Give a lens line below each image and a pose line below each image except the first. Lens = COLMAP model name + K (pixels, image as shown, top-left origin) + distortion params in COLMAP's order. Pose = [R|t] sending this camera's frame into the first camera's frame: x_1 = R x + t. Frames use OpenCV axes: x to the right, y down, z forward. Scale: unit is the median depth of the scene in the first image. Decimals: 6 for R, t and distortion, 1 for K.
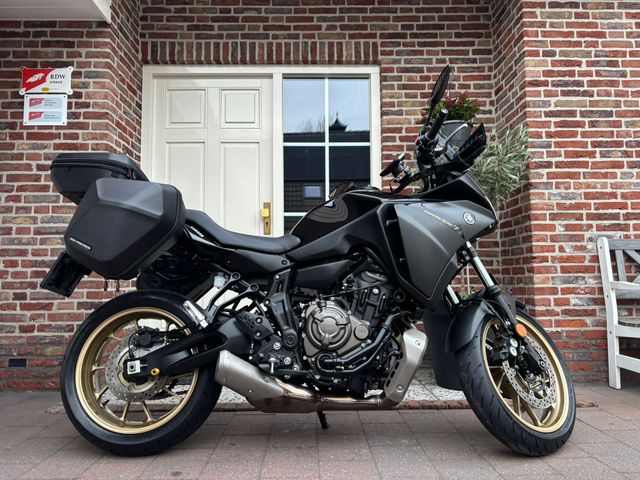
lens RADIAL K [[488.8, 0, 319.3], [0, 488.8, 236.4], [0, 0, 1]] dist [0.031761, -0.067164]
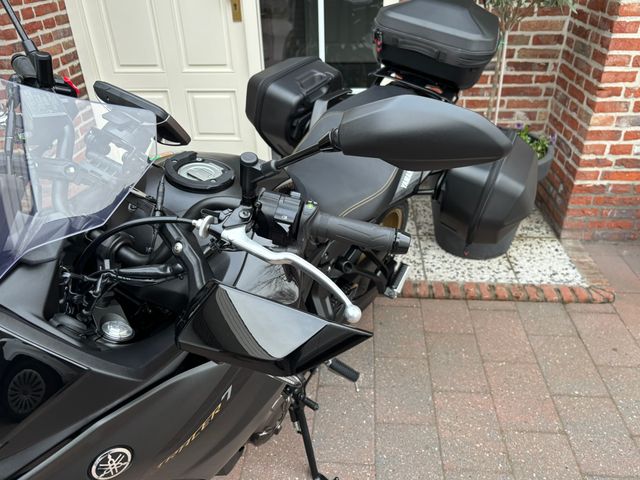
lens RADIAL K [[488.8, 0, 320.5], [0, 488.8, 244.0], [0, 0, 1]] dist [0.031761, -0.067164]
pose [[0.994262, 0.041450, -0.098620, 0.120852], [0.026328, 0.798714, 0.601134, -0.208653], [0.103686, -0.600281, 0.793040, 0.278331]]
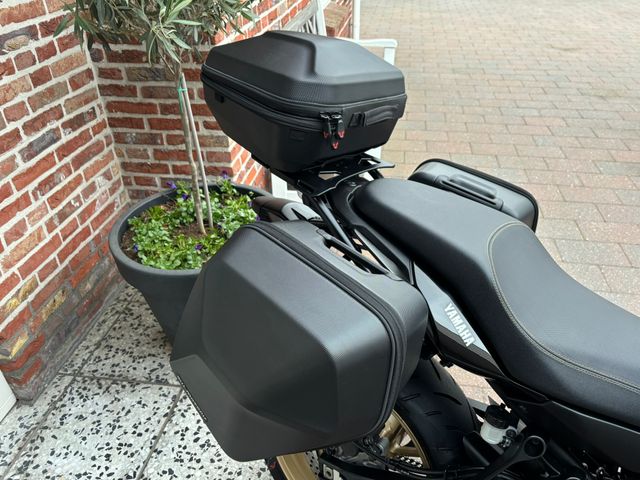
lens RADIAL K [[488.8, 0, 327.6], [0, 488.8, 230.0], [0, 0, 1]] dist [0.031761, -0.067164]
pose [[0.179016, -0.523828, 0.832801, -0.131970], [-0.074629, 0.836806, 0.542389, -0.171931], [-0.981012, -0.159248, 0.110709, 0.776065]]
